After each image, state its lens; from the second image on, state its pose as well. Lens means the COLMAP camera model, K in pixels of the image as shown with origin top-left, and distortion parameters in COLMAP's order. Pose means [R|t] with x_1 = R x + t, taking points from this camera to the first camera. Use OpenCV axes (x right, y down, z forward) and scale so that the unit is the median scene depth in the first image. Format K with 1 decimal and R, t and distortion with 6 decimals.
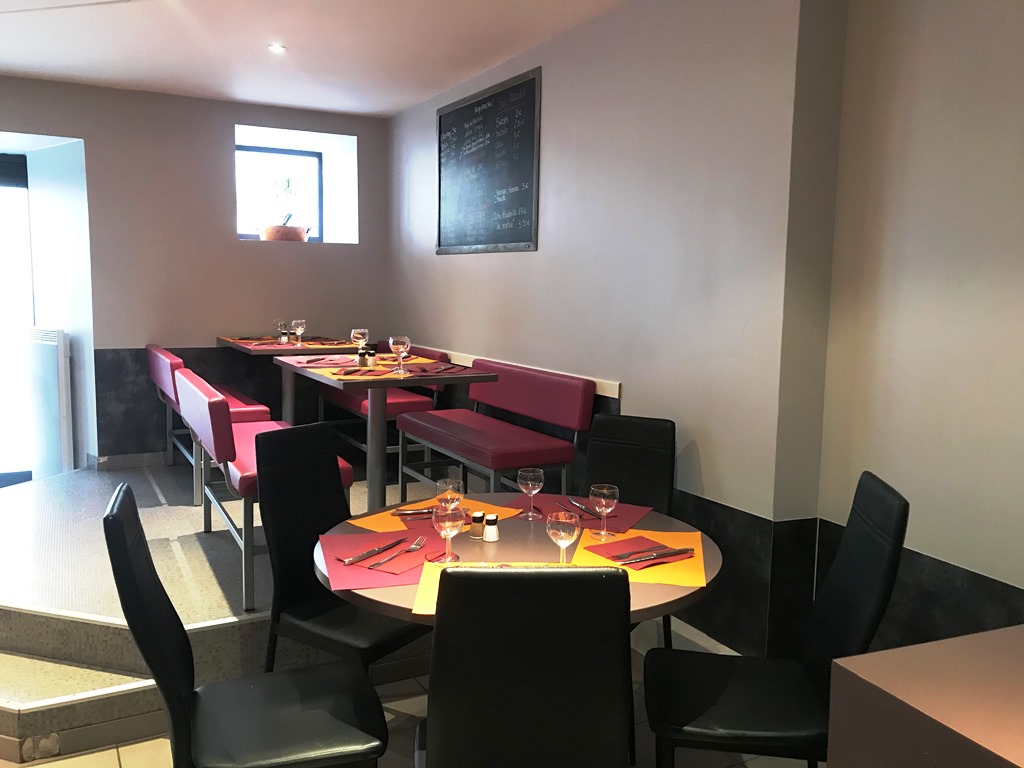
lens RADIAL K [[835.6, 0, 512.0], [0, 835.6, 384.0], [0, 0, 1]] dist [0.057638, -0.001681]
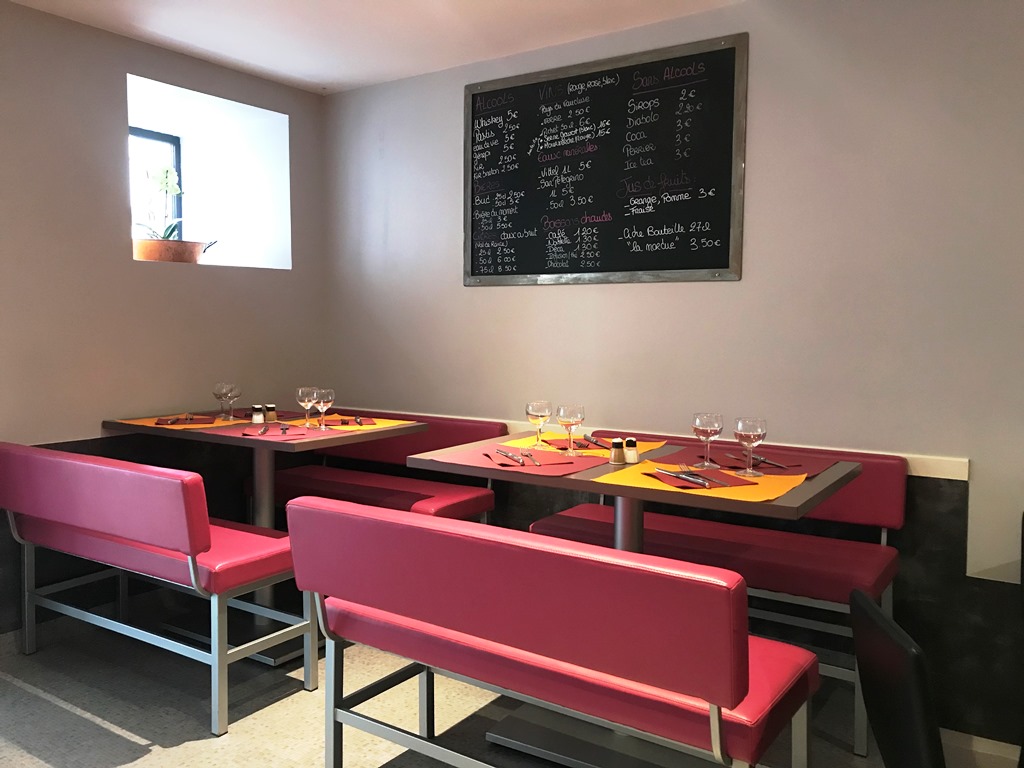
lens RADIAL K [[811.5, 0, 512.0], [0, 811.5, 384.0], [0, 0, 1]] dist [-0.002101, -0.006470]
pose [[0.882499, -0.045554, 0.468103, -0.434003], [0.063641, 0.997710, -0.022887, -0.059653], [-0.465988, 0.049988, 0.883378, 0.425728]]
